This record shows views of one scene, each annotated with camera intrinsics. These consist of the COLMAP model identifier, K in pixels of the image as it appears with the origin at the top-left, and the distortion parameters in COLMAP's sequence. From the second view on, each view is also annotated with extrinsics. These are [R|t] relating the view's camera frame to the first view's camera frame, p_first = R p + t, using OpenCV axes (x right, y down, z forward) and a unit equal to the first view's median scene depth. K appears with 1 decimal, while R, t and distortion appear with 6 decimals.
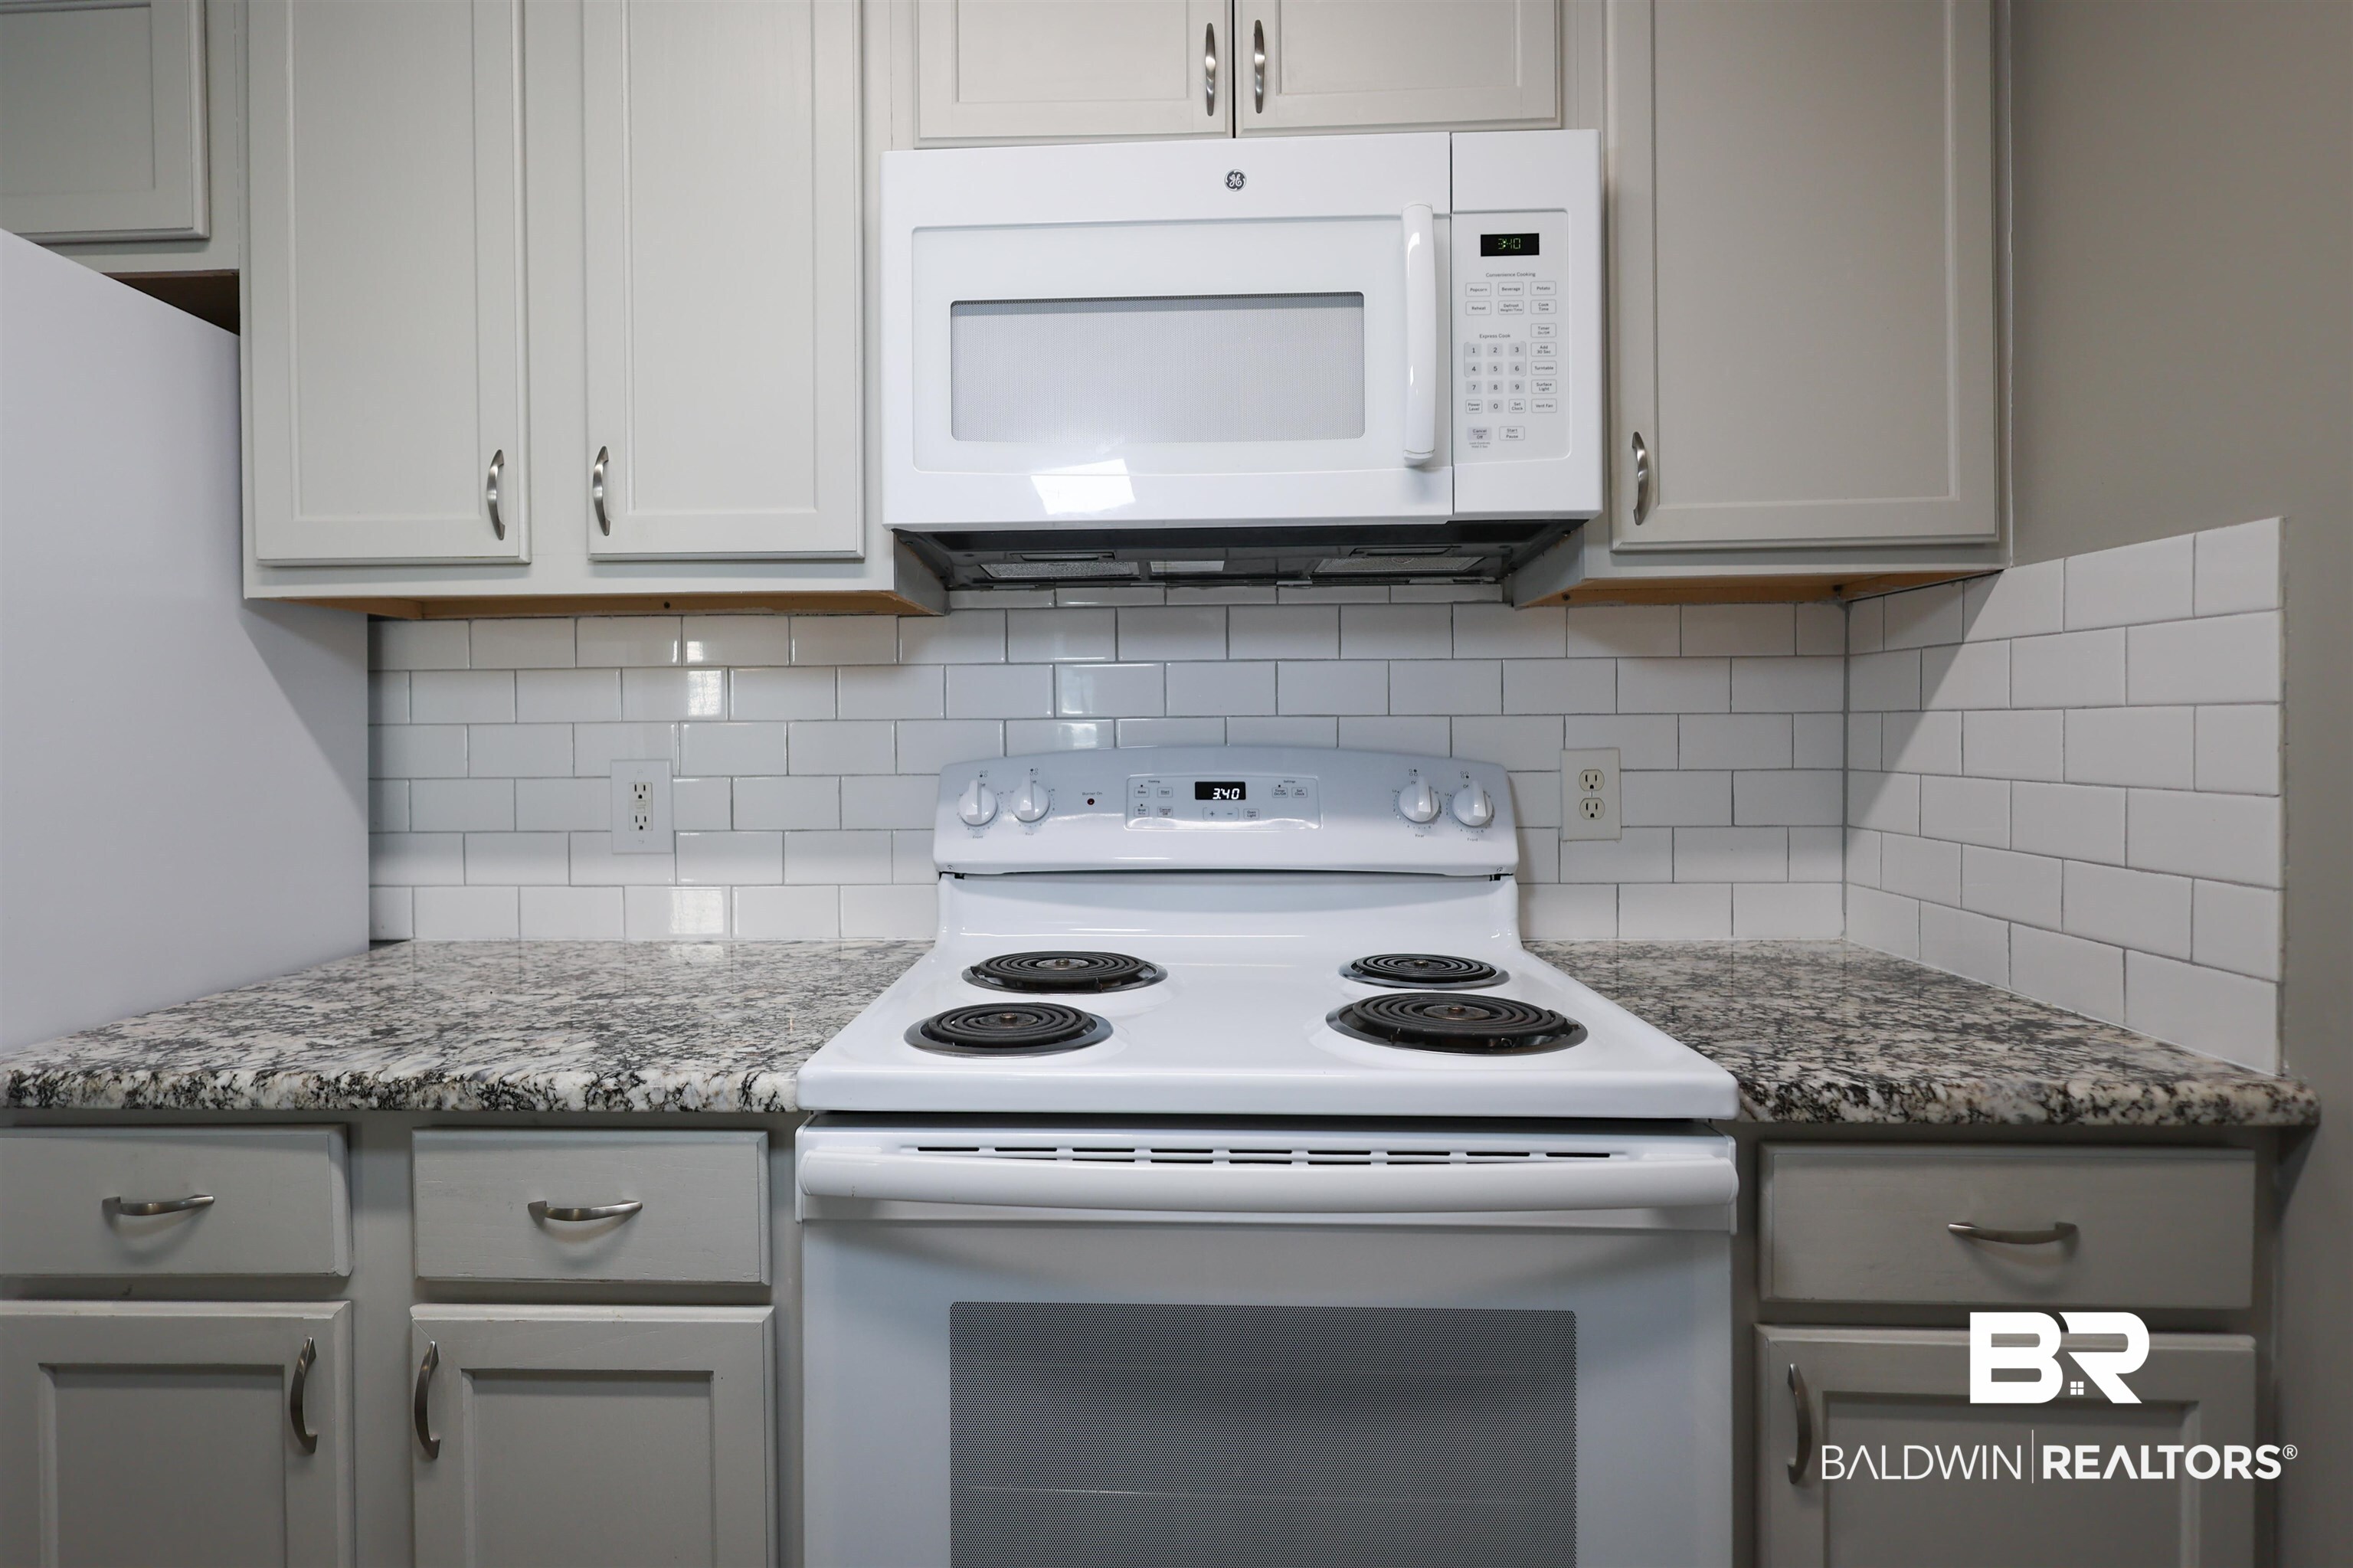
lens RADIAL K [[1162.4, 0, 1130.6], [0, 1162.4, 747.8], [0, 0, 1]] dist [0.002649, 0.001224]
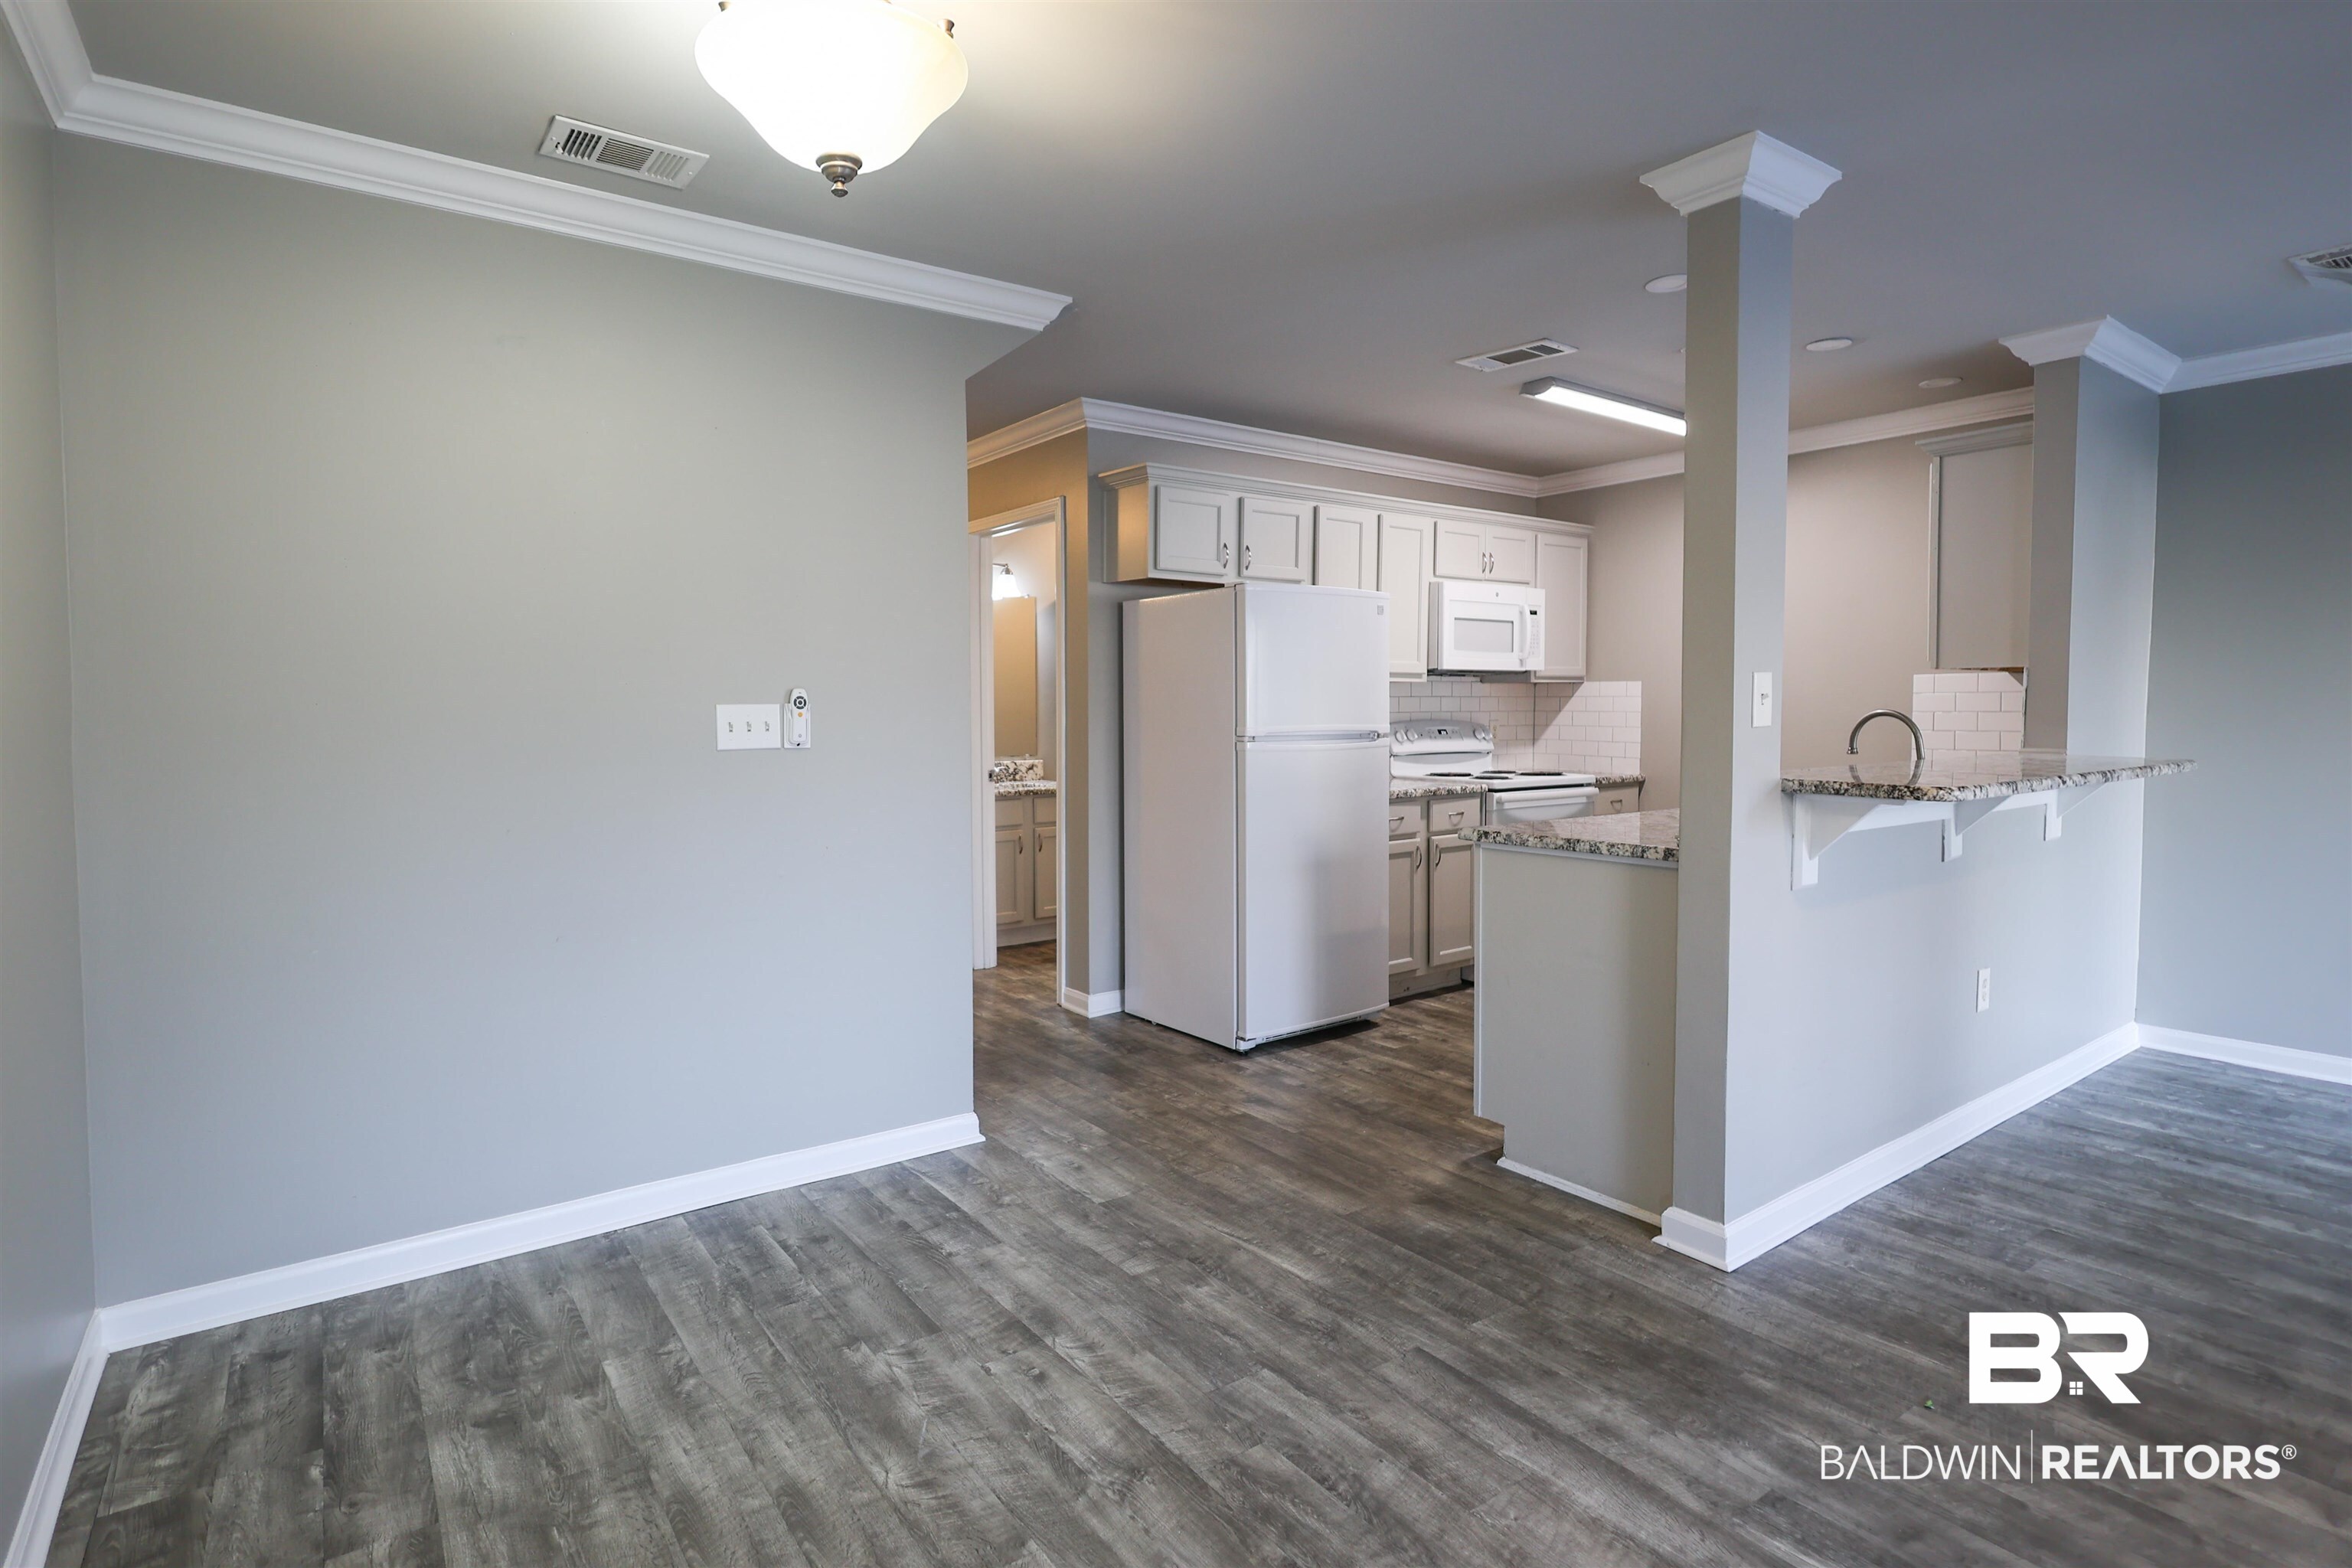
lens RADIAL K [[1161.9, 0, 1130.1], [0, 1161.9, 747.8], [0, 0, 1]] dist [0.002649, 0.001224]
pose [[0.790752, -0.017939, 0.611873, -3.795915], [0.000188, 0.999578, 0.029062, -0.025573], [-0.612136, -0.022866, 0.790422, -1.705511]]
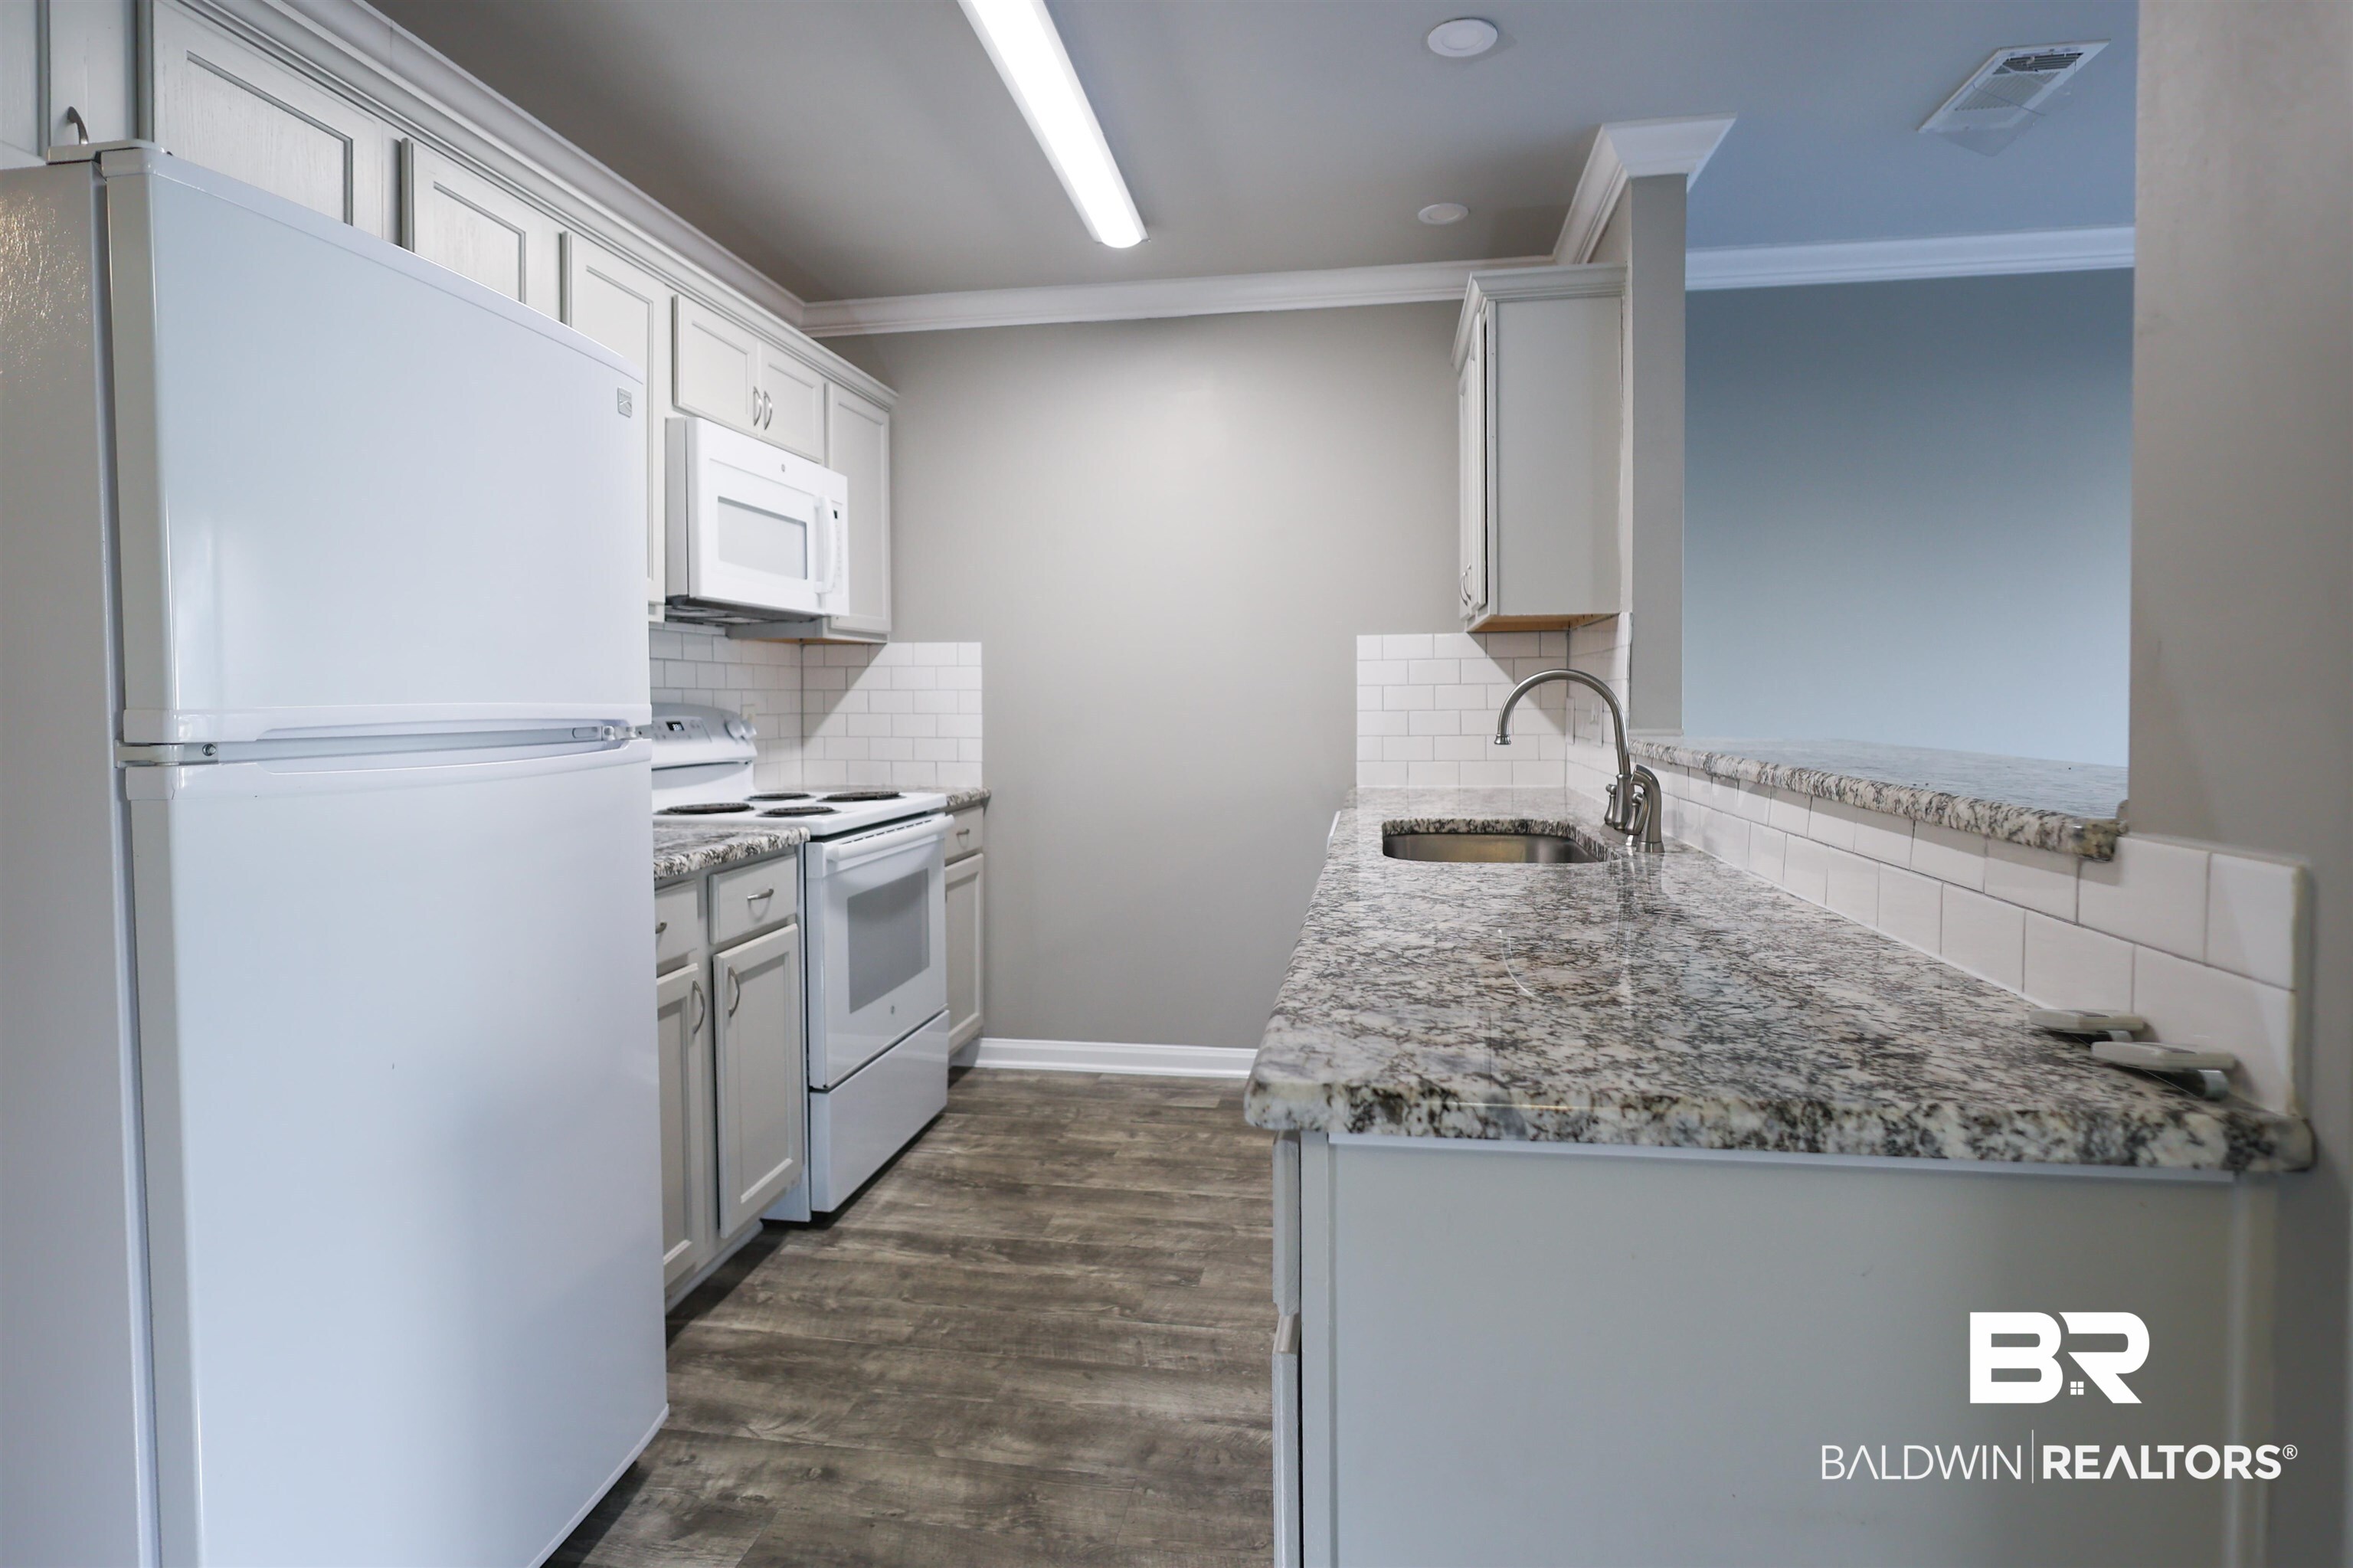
lens RADIAL K [[1187.0, 0, 1176.5], [0, 1187.0, 729.5], [0, 0, 1]] dist [-0.010691, -0.000075]
pose [[0.125055, -0.020057, 0.991947, -2.260648], [0.011582, 0.999757, 0.018755, 0.018871], [-0.992082, 0.009143, 0.125257, -0.118832]]
